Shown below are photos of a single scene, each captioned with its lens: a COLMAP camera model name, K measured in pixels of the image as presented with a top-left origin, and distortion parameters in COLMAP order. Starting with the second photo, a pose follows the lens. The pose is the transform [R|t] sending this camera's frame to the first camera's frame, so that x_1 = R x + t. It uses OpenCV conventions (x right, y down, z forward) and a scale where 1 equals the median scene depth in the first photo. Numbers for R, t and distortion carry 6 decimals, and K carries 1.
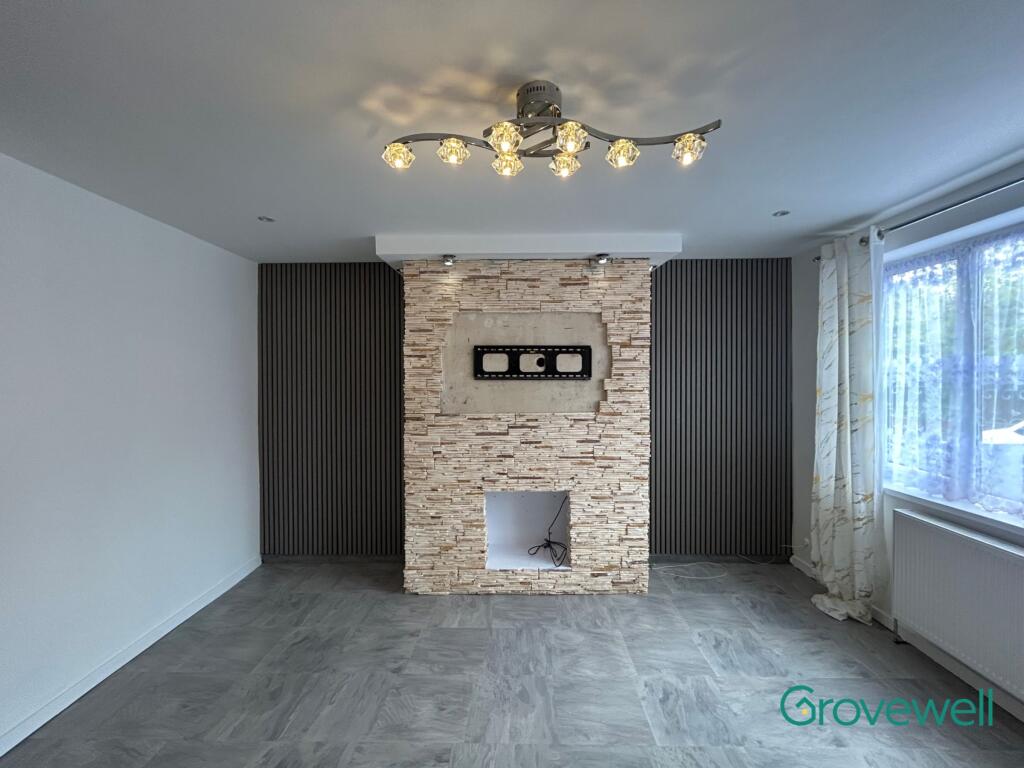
lens RADIAL K [[414.9, 0, 510.0], [0, 414.9, 382.9], [0, 0, 1]] dist [-0.003305, 0.000822]
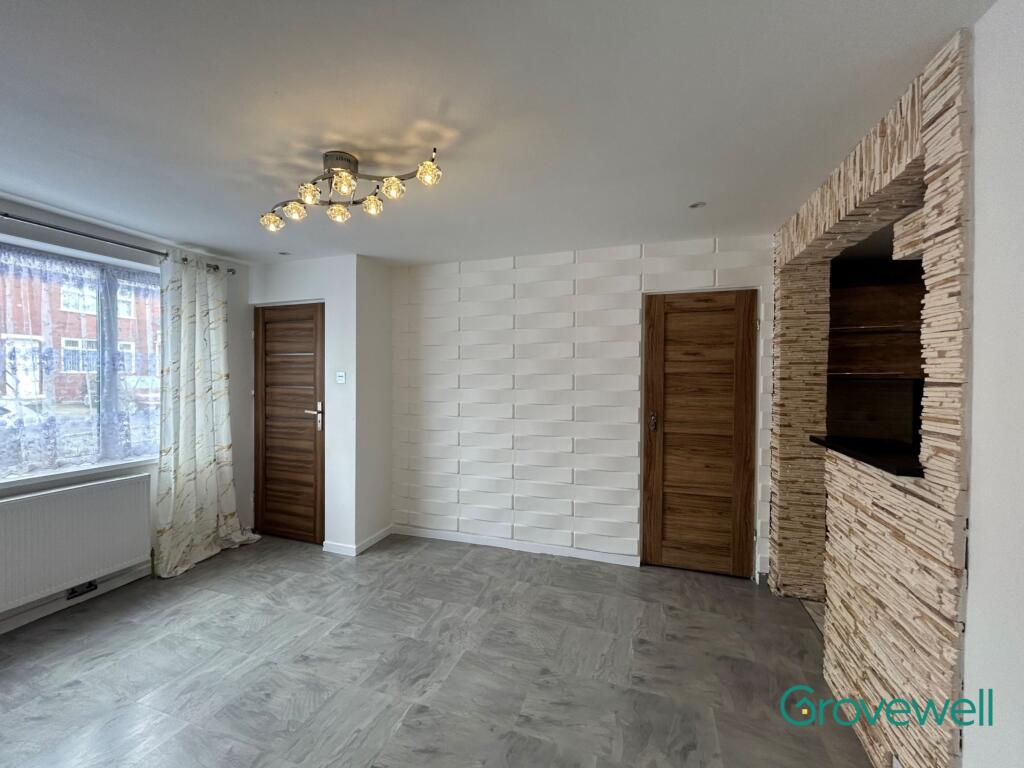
lens RADIAL K [[414.9, 0, 510.4], [0, 414.9, 383.0], [0, 0, 1]] dist [-0.003305, 0.000822]
pose [[-0.953824, -0.005361, 0.300320, -0.414763], [0.002750, 0.999643, 0.026578, 0.006787], [-0.300355, 0.026177, -0.953468, 1.014520]]
